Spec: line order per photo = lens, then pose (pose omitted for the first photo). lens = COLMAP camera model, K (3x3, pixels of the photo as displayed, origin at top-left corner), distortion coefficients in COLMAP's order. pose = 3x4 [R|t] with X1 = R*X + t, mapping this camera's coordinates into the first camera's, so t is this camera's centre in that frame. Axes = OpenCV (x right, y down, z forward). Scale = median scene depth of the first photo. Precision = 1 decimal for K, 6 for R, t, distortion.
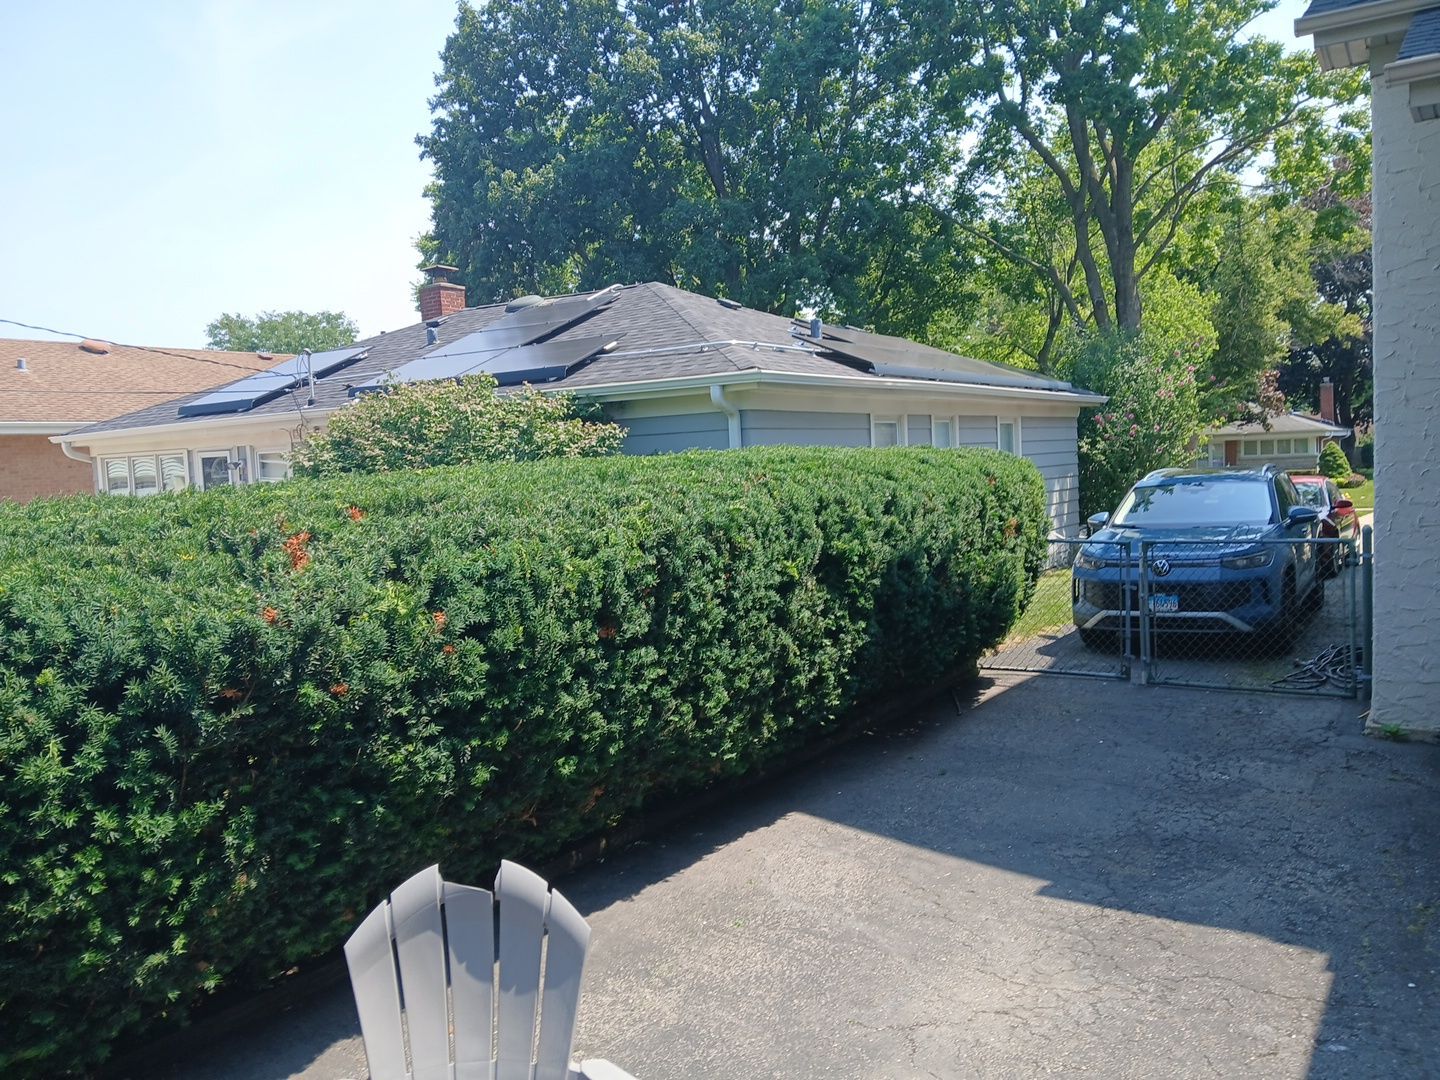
lens RADIAL K [[1149.9, 0, 720.6], [0, 1149.9, 568.2], [0, 0, 1]] dist [0.101200, -0.244843]
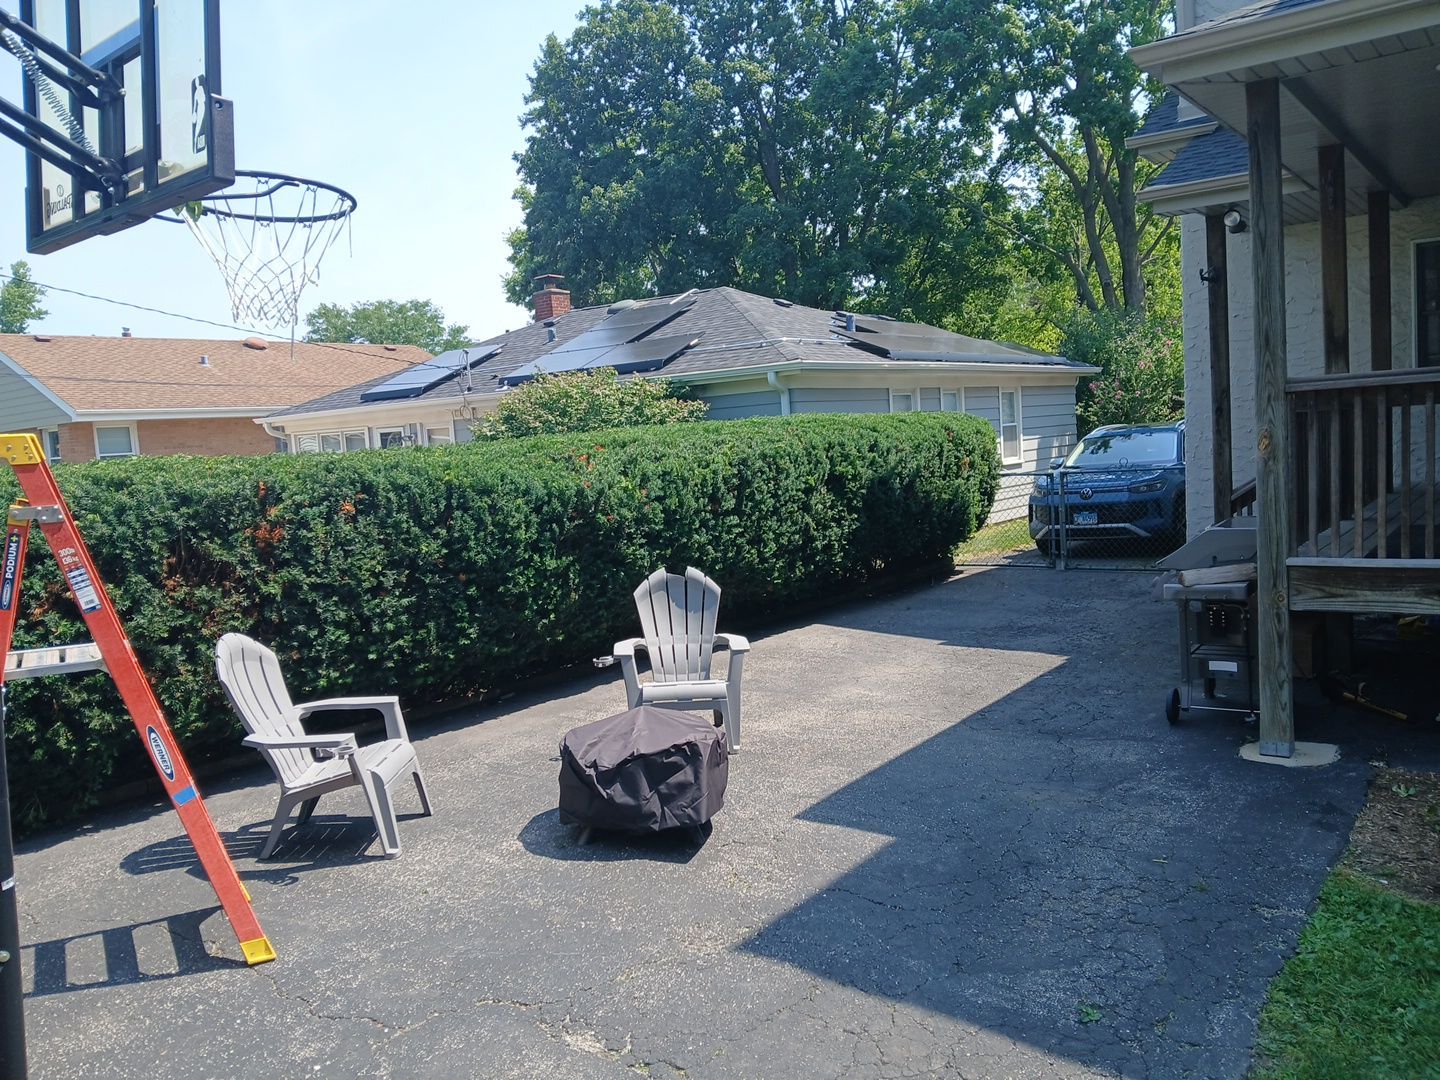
lens RADIAL K [[1149.9, 0, 720.6], [0, 1149.9, 568.2], [0, 0, 1]] dist [0.101200, -0.244843]
pose [[0.998320, -0.013638, -0.056318, 0.011003], [0.014963, 0.999620, 0.023168, 0.052259], [0.055980, -0.023972, 0.998144, -0.453729]]
